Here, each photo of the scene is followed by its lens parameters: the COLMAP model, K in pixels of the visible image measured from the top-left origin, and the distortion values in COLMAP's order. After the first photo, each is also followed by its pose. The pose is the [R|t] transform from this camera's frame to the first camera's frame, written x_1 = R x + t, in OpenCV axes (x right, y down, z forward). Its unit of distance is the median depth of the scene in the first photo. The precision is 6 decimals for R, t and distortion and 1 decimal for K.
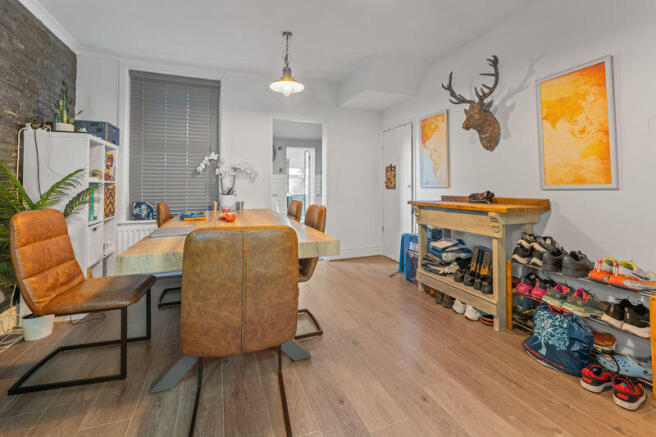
lens RADIAL K [[296.1, 0, 327.6], [0, 296.1, 175.6], [0, 0, 1]] dist [-0.001087, -0.000155]
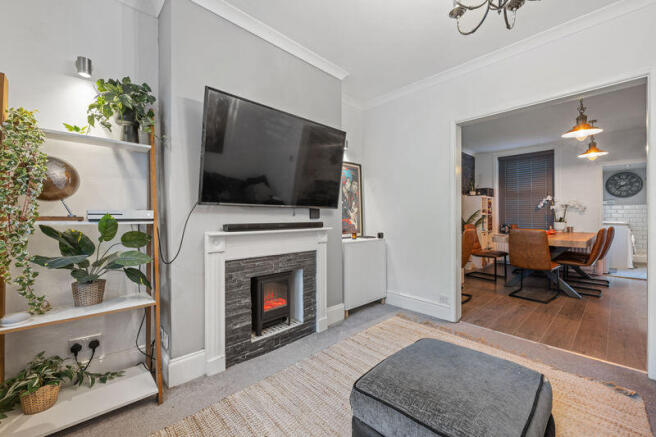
lens RADIAL K [[272.1, 0, 329.3], [0, 272.1, 215.1], [0, 0, 1]] dist [0.000049, 0.000049]
pose [[0.390098, -0.000495, -0.920773, 0.624218], [0.031198, 0.999433, 0.012680, -0.035887], [0.920244, -0.033673, 0.389893, -0.838272]]
